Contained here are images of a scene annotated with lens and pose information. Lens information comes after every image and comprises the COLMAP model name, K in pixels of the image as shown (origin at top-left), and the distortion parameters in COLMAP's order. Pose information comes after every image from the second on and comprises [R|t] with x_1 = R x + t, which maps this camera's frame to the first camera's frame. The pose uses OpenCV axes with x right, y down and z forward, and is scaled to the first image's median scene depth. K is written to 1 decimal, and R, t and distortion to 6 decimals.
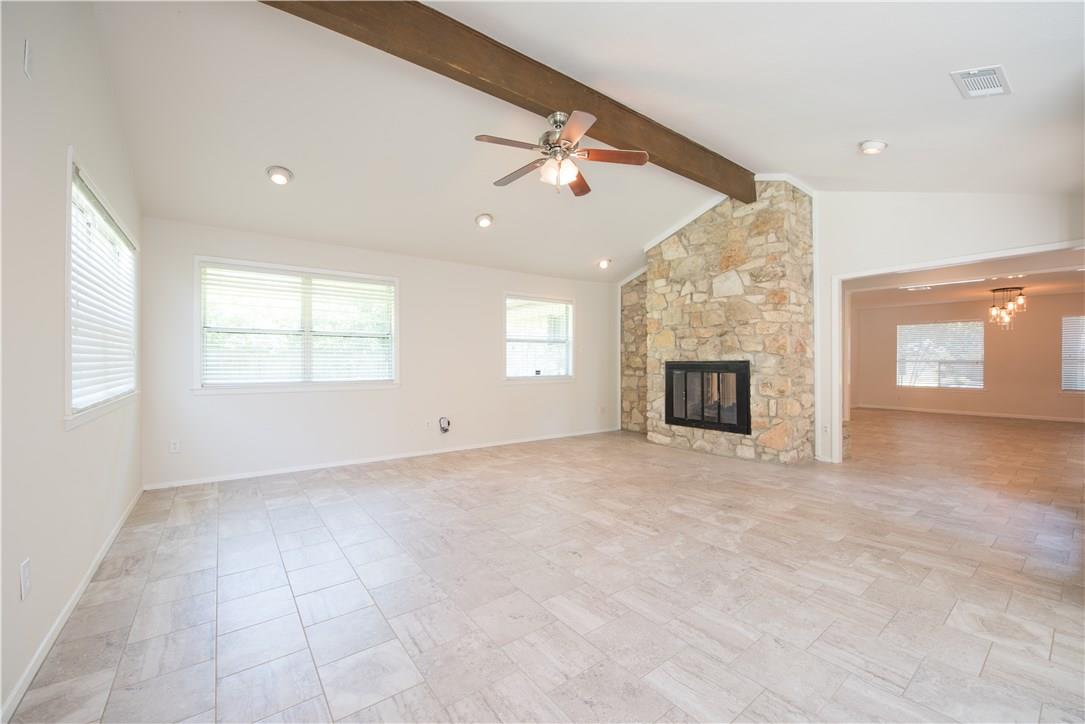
lens RADIAL K [[430.6, 0, 543.0], [0, 430.6, 363.7], [0, 0, 1]] dist [-0.018480, -0.000181]
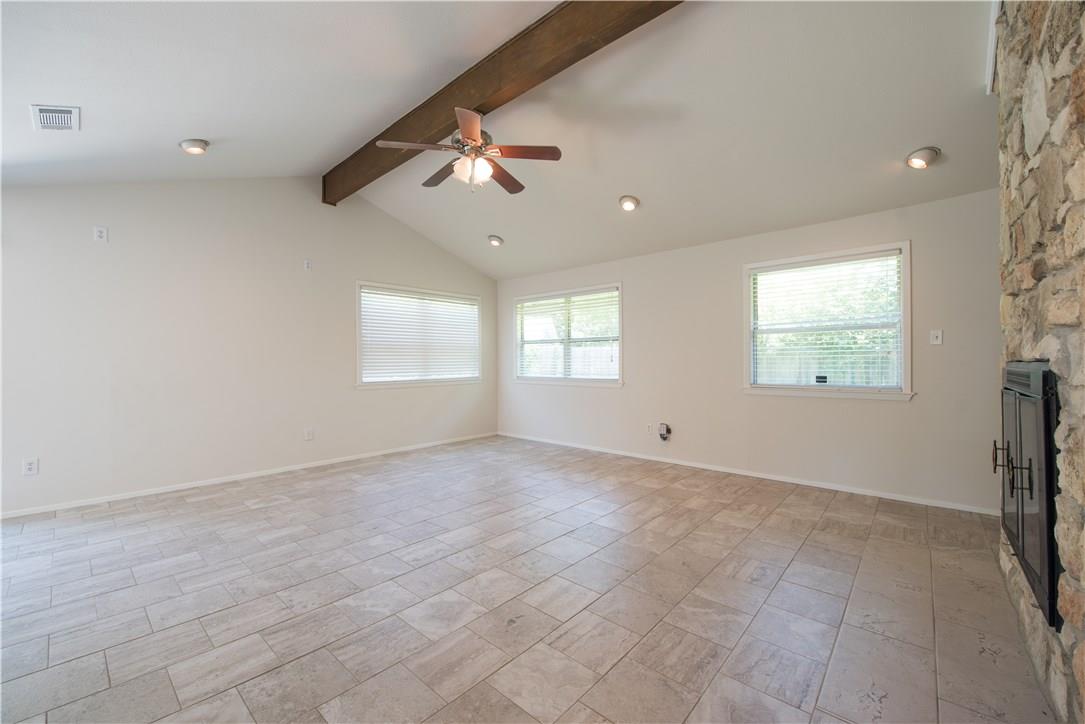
lens RADIAL K [[435.2, 0, 542.9], [0, 435.2, 364.9], [0, 0, 1]] dist [-0.017271, -0.000594]
pose [[0.197683, 0.006657, -0.980243, 0.669339], [-0.000696, 0.999978, 0.006651, -0.005425], [0.980266, -0.000633, 0.197683, 0.619567]]
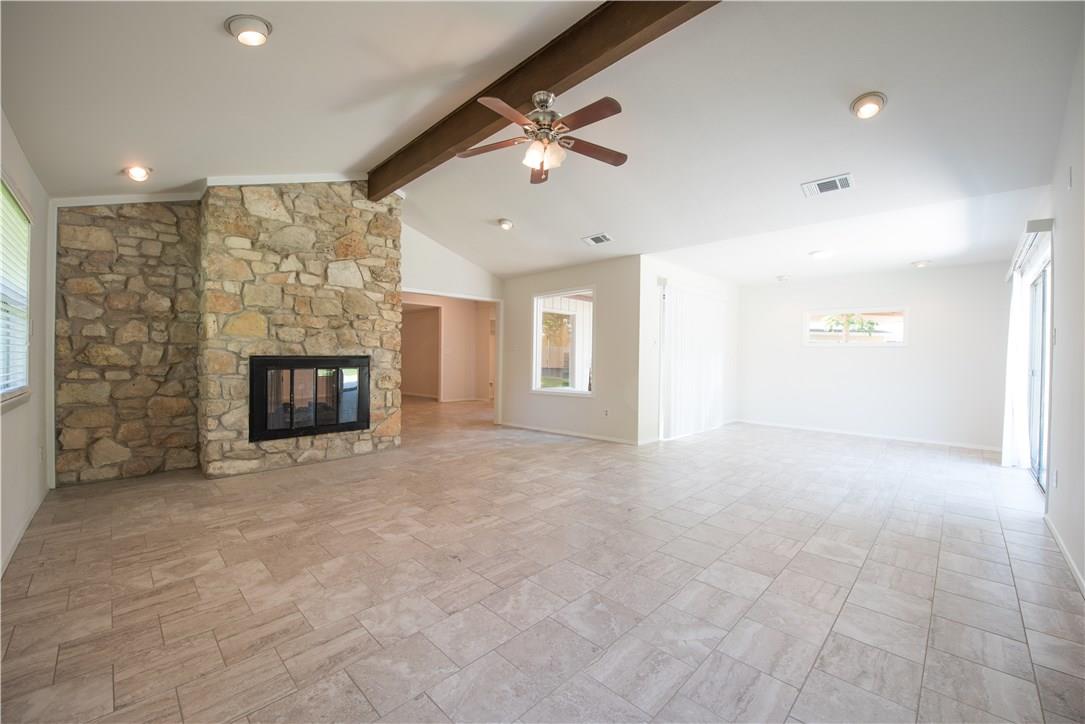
lens RADIAL K [[430.6, 0, 543.0], [0, 430.6, 363.7], [0, 0, 1]] dist [-0.018480, -0.000181]
pose [[-0.147810, -0.013594, 0.988922, -0.578140], [-0.001911, 0.999908, 0.013459, -0.002727], [-0.989014, 0.000099, -0.147822, 0.734703]]
